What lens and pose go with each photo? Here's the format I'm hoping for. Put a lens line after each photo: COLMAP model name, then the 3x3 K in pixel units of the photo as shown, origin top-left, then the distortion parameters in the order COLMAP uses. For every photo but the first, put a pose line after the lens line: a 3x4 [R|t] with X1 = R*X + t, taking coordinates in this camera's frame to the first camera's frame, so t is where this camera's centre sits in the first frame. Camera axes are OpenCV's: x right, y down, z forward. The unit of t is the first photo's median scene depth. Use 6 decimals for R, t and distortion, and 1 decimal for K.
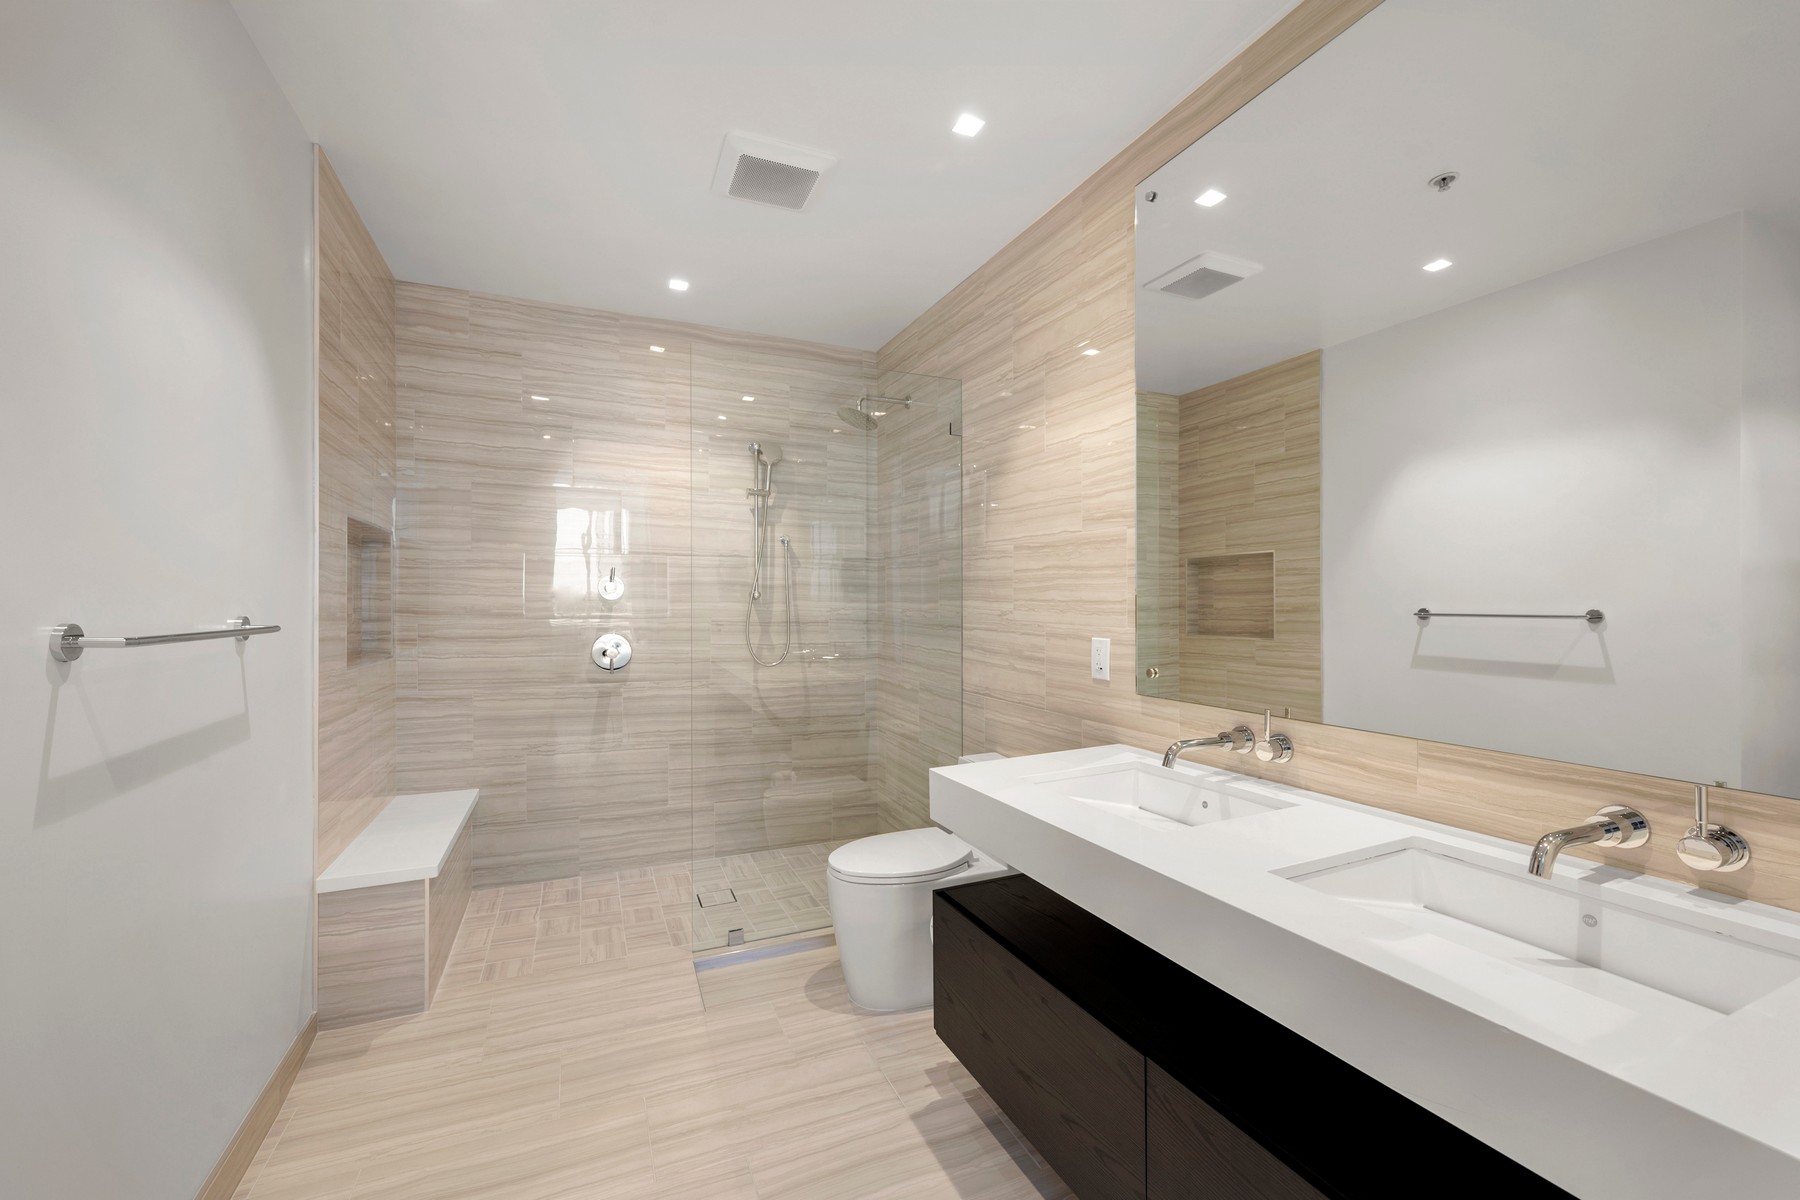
lens RADIAL K [[731.2, 0, 898.4], [0, 731.2, 607.5], [0, 0, 1]] dist [-0.000863, -0.000371]
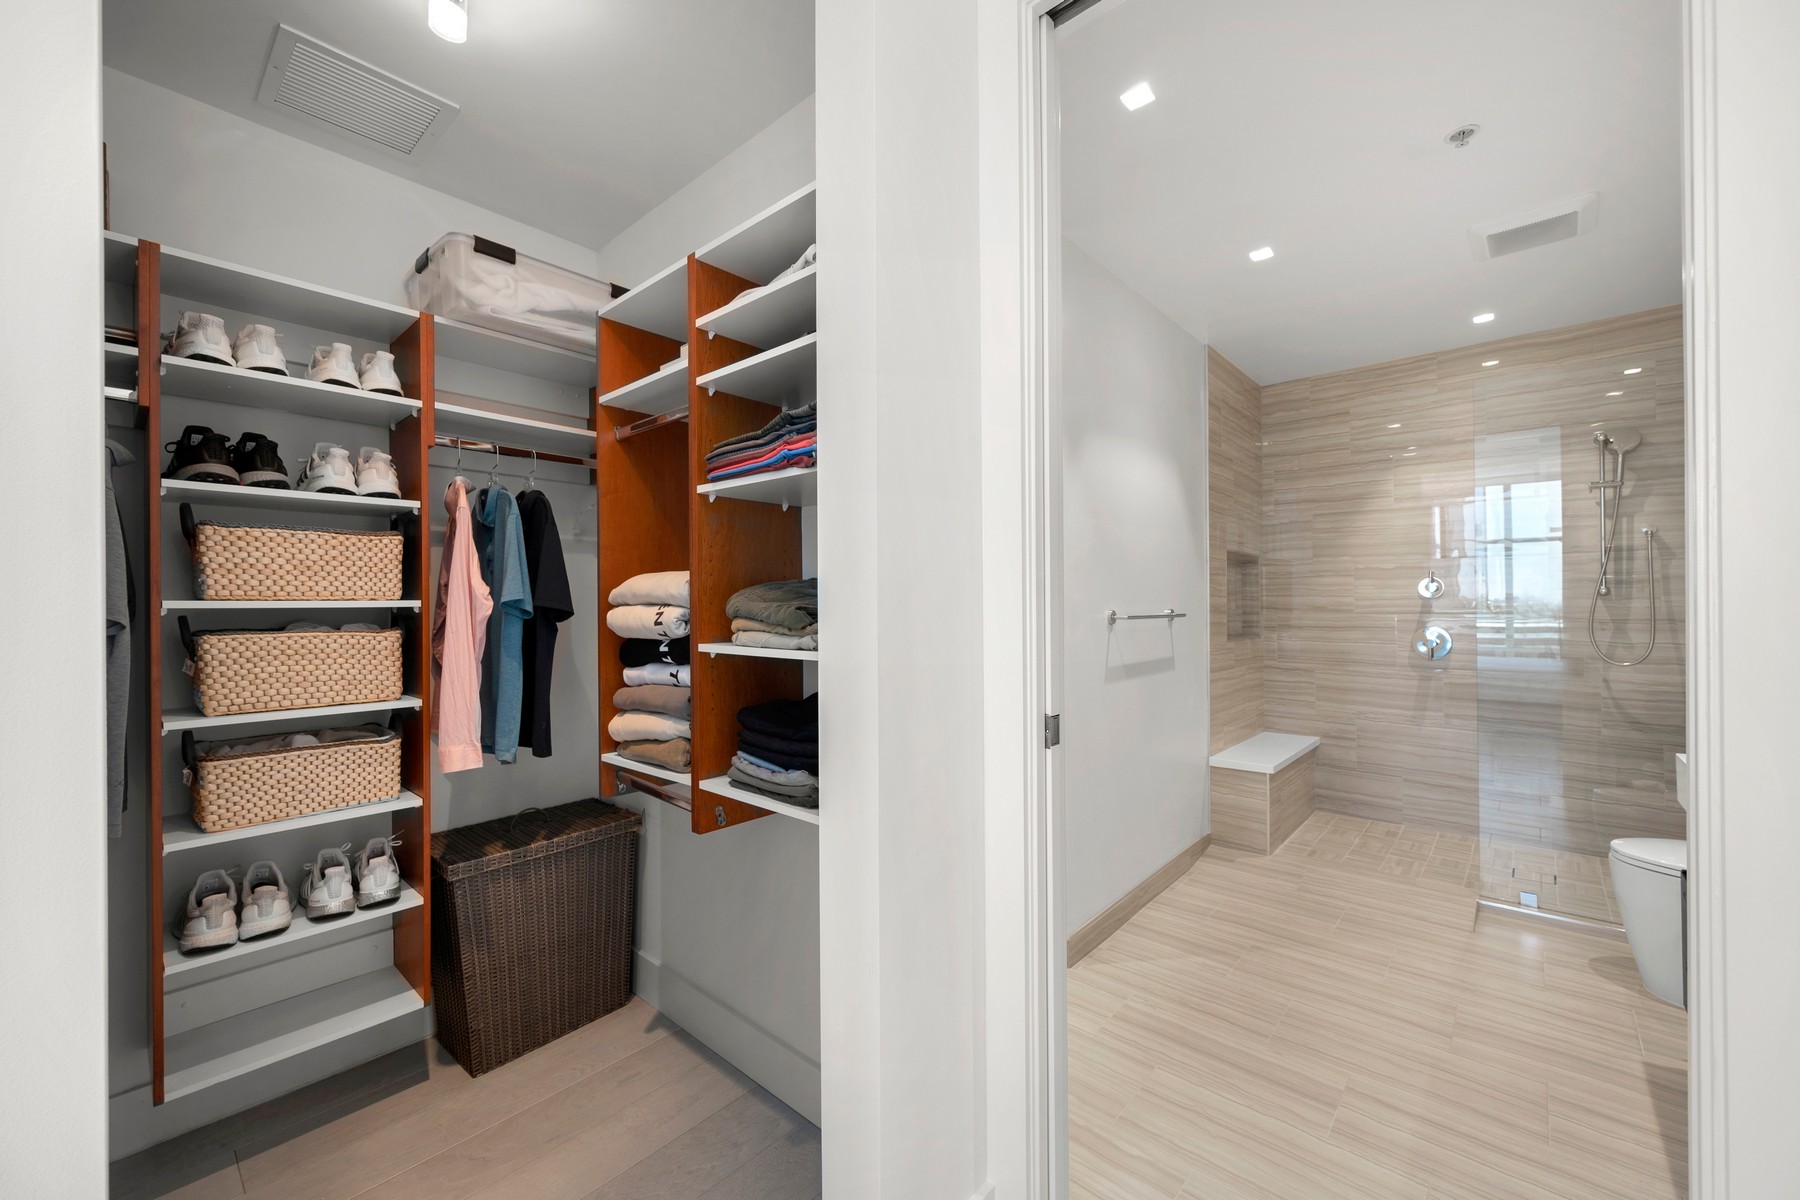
lens RADIAL K [[714.7, 0, 898.9], [0, 714.7, 596.0], [0, 0, 1]] dist [0.000826, -0.000102]
pose [[0.419352, -0.018060, -0.907644, 0.319337], [0.002023, 0.999818, -0.018959, 0.006732], [0.907821, 0.006115, 0.419312, -0.282848]]
